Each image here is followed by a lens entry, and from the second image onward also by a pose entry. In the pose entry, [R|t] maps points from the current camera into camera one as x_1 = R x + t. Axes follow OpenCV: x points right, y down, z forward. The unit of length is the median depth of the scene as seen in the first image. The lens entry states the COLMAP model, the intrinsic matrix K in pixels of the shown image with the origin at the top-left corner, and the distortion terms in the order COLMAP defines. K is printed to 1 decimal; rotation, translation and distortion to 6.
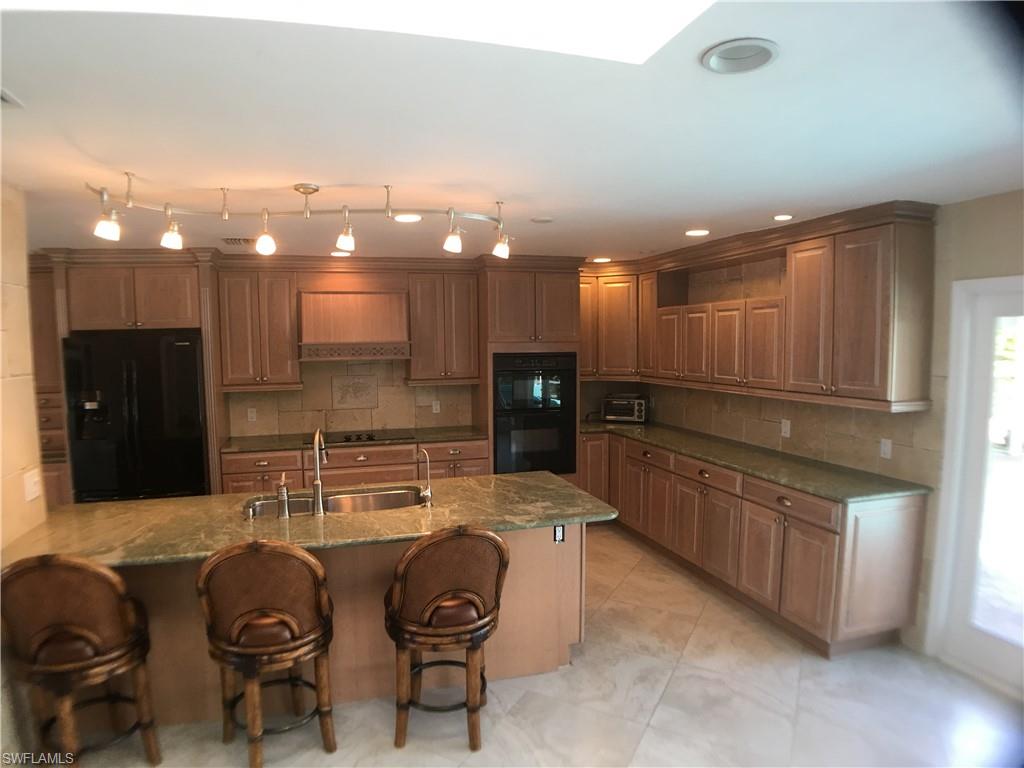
lens RADIAL K [[603.3, 0, 495.4], [0, 603.3, 398.7], [0, 0, 1]] dist [-0.087439, 0.001233]
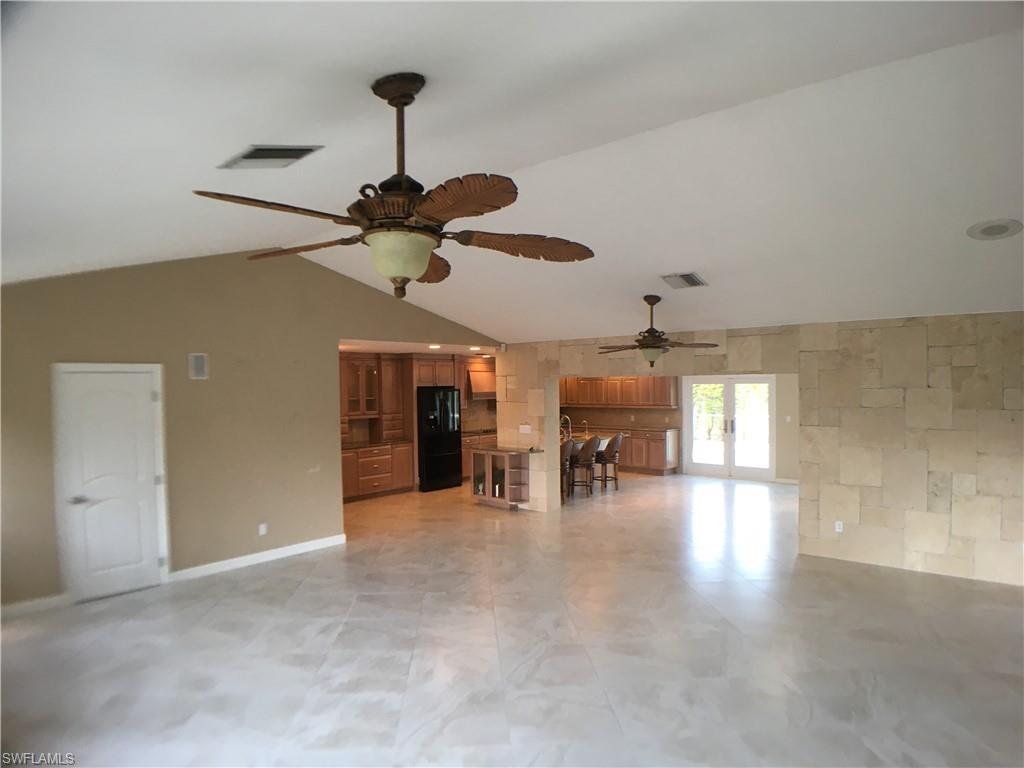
lens RADIAL K [[606.2, 0, 512.0], [0, 606.2, 384.0], [0, 0, 1]] dist [-0.090888, 0.000624]
pose [[0.833443, 0.001915, 0.552602, -2.294359], [0.054978, 0.994745, -0.086366, 0.140549], [-0.549863, 0.102362, 0.828959, -1.669816]]
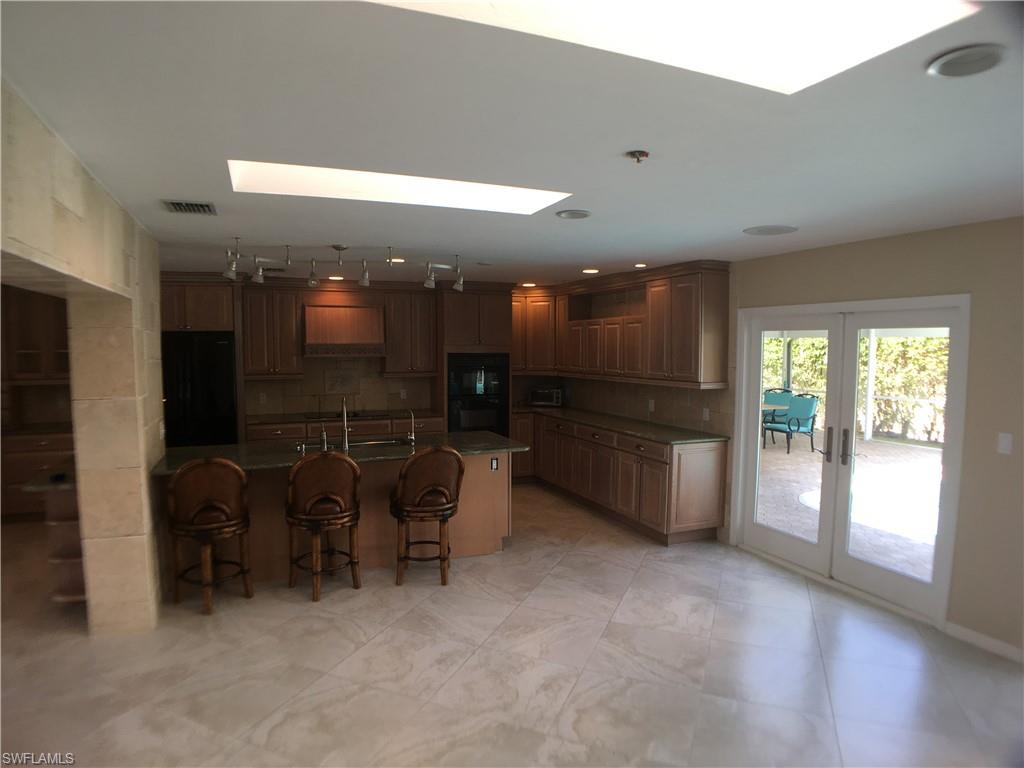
lens RADIAL K [[606.2, 0, 512.0], [0, 606.2, 384.0], [0, 0, 1]] dist [-0.090888, 0.000624]
pose [[0.992450, 0.004436, 0.122567, -0.042002], [-0.000331, 0.999439, -0.033492, 0.061106], [-0.122647, 0.033198, 0.991895, -0.559613]]
